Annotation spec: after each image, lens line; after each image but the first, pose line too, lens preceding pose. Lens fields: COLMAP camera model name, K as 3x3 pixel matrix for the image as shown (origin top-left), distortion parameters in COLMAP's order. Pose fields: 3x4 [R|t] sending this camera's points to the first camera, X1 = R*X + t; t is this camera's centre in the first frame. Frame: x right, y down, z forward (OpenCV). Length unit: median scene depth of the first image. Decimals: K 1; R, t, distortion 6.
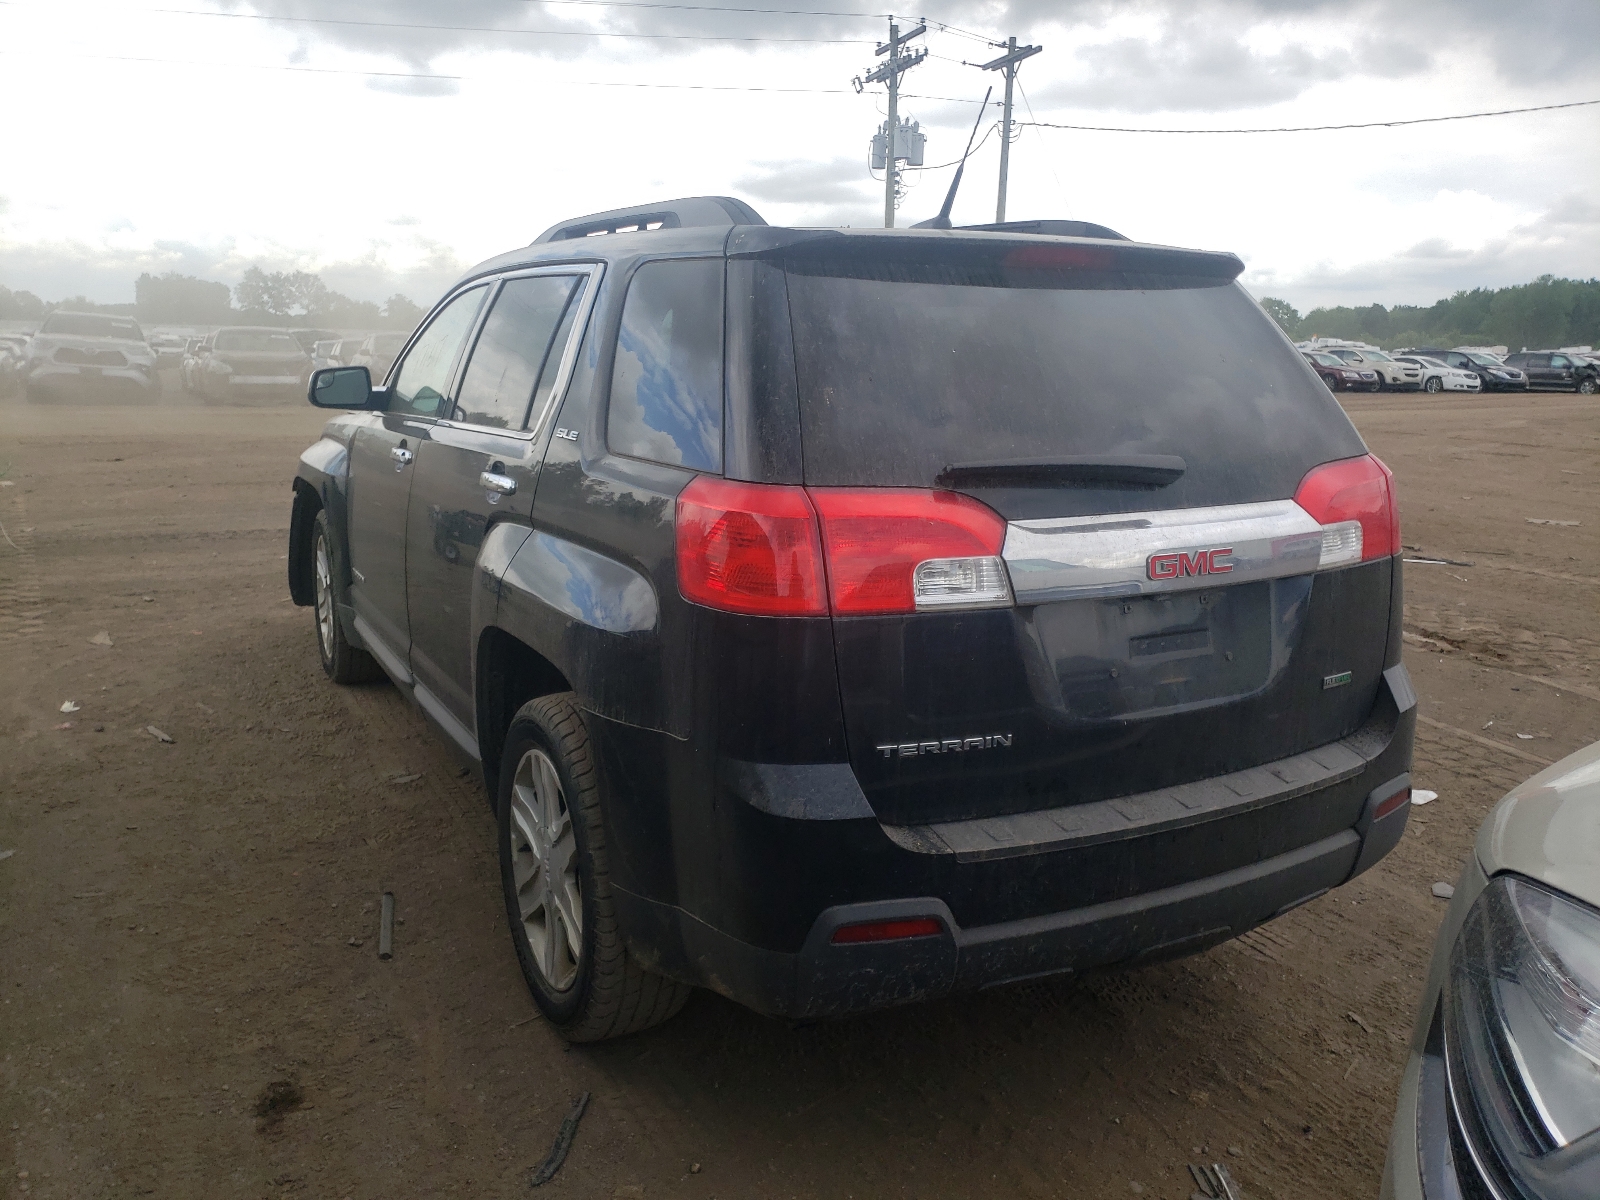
lens RADIAL K [[1207.2, 0, 800.0], [0, 1207.2, 600.0], [0, 0, 1]] dist [0.002912, 0.001749]
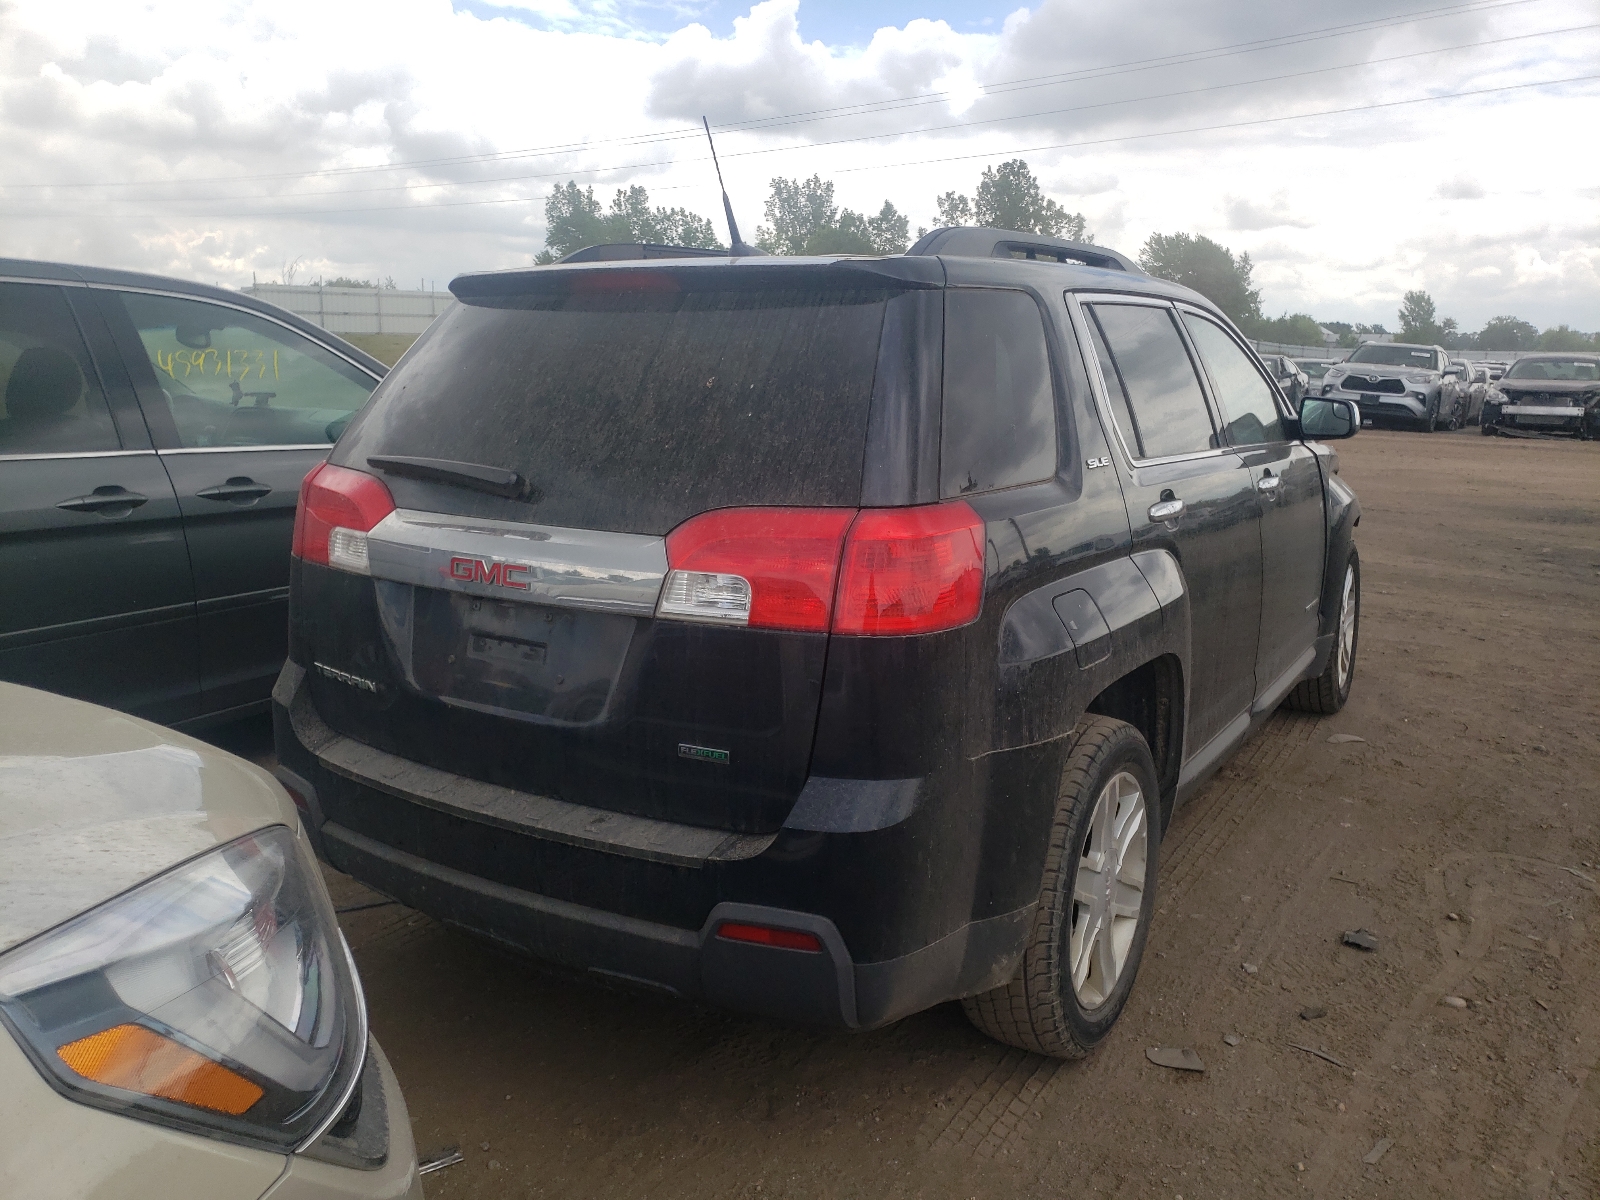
lens RADIAL K [[1207.2, 0, 800.0], [0, 1207.2, 600.0], [0, 0, 1]] dist [0.002912, 0.001749]
pose [[0.512840, 0.158523, -0.843721, 1.111975], [-0.177882, 0.981096, 0.076211, -0.110728], [0.839853, 0.110999, 0.531343, 0.552936]]
